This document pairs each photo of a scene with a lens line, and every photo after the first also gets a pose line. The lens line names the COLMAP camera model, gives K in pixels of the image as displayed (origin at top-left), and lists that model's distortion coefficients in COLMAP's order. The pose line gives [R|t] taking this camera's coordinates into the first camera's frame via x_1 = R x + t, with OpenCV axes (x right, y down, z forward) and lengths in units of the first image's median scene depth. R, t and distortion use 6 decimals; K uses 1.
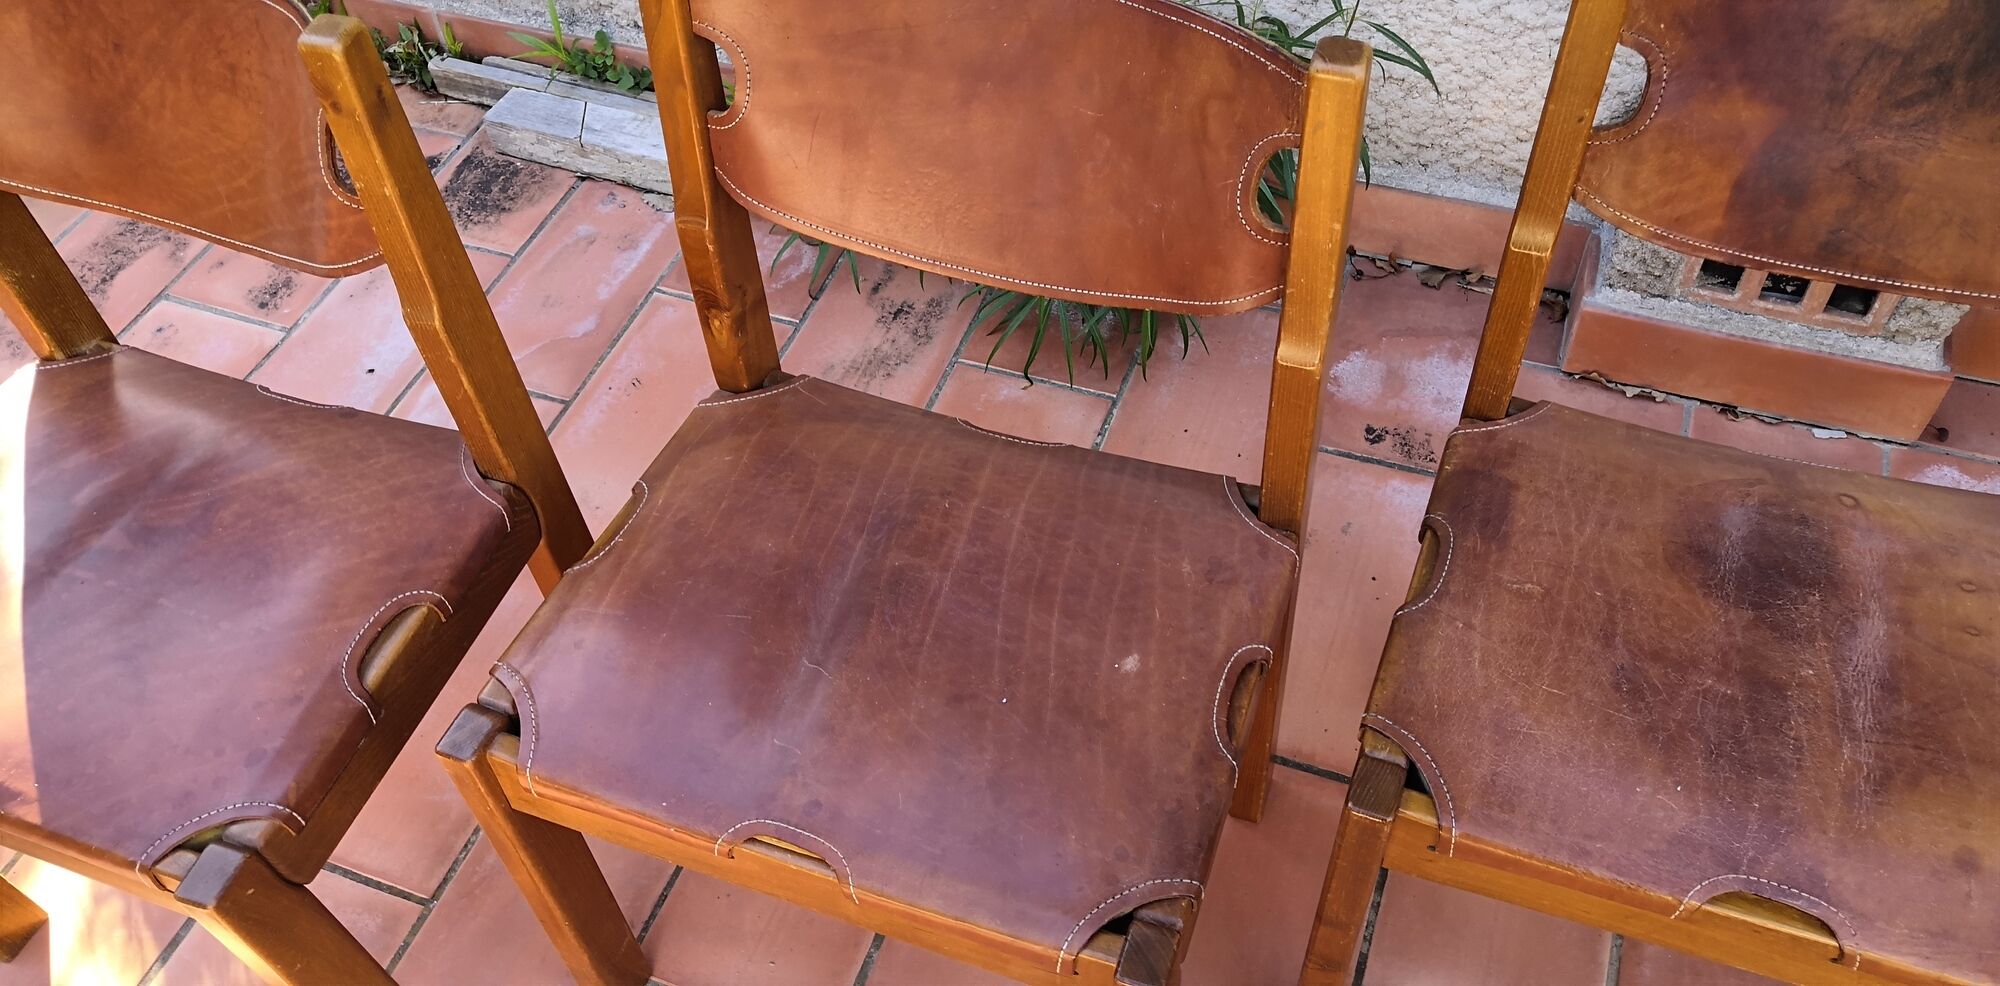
lens RADIAL K [[1533.8, 0, 987.7], [0, 1533.8, 522.7], [0, 0, 1]] dist [-0.005431, 0.015500]
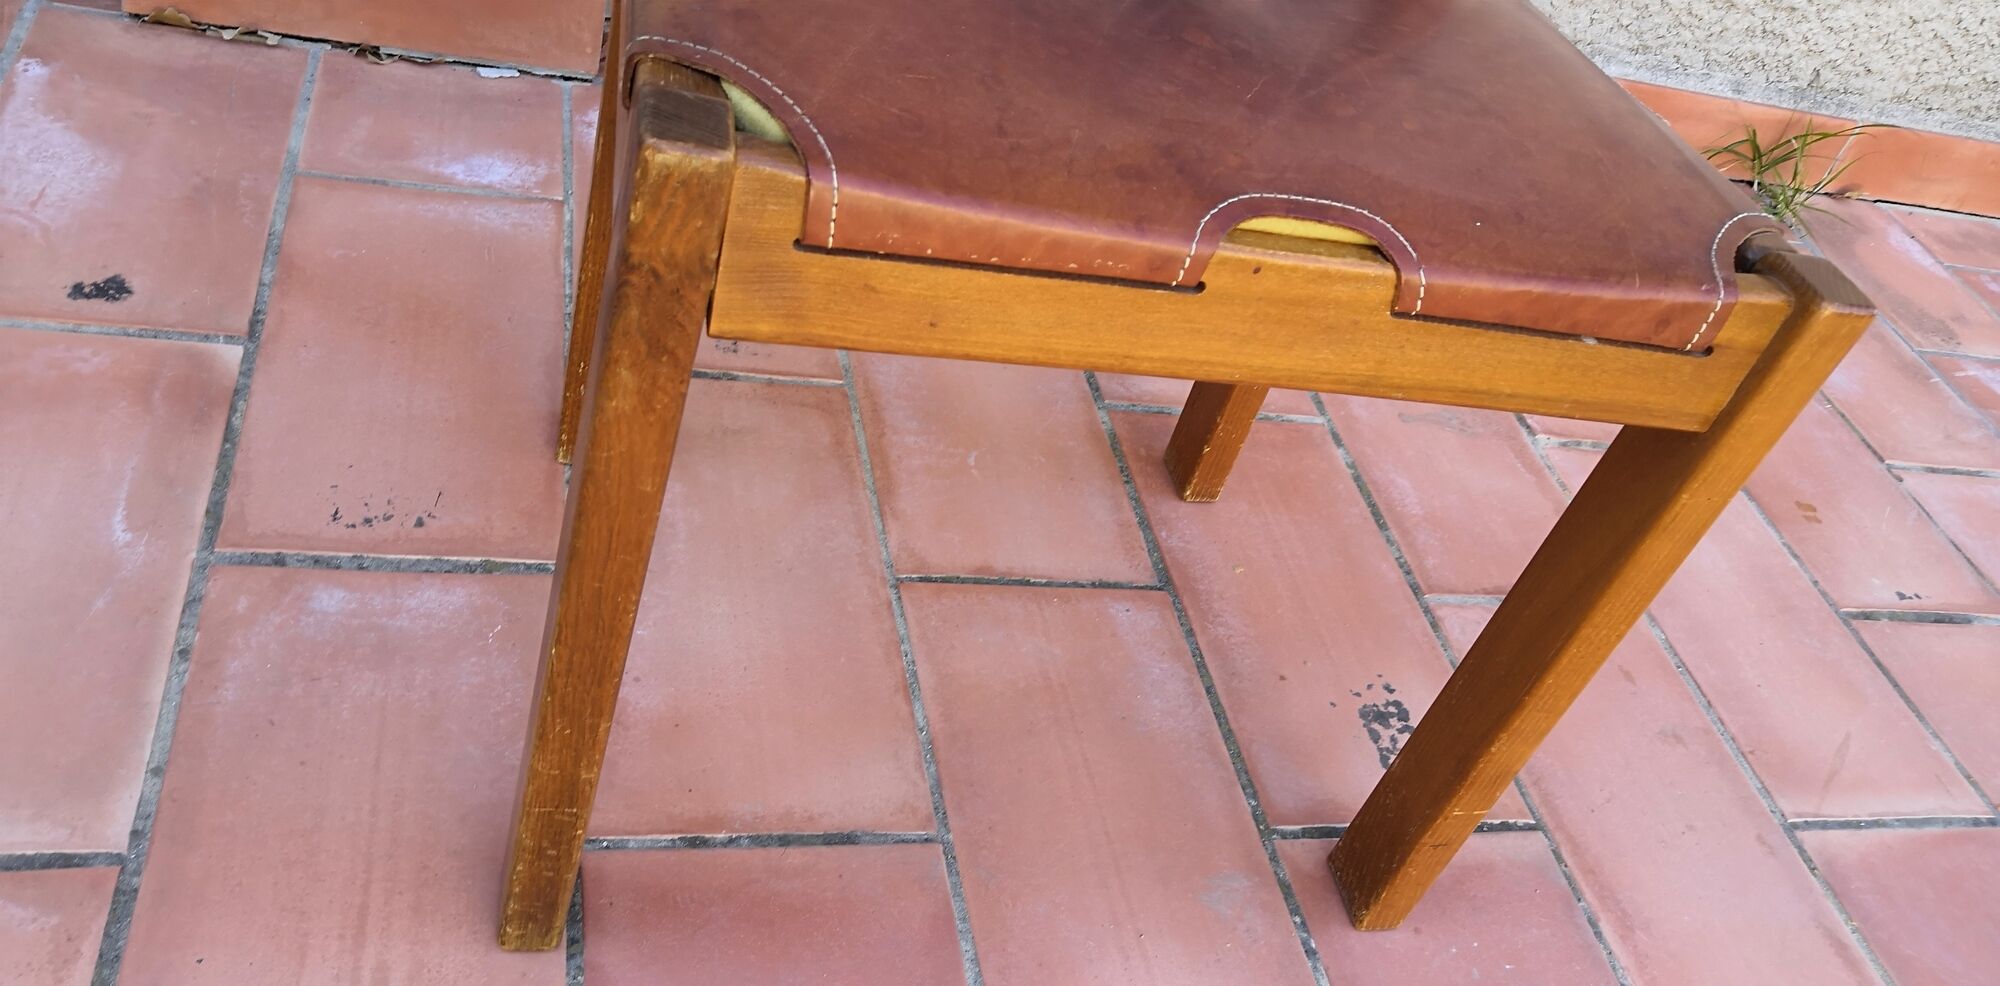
lens RADIAL K [[1555.1, 0, 1010.8], [0, 1555.1, 480.1], [0, 0, 1]] dist [-0.024690, 0.050450]
pose [[0.784934, -0.151201, 0.600847, 0.431985], [0.213972, 0.976253, -0.033858, 0.405786], [-0.581459, 0.155140, 0.798647, 0.427524]]
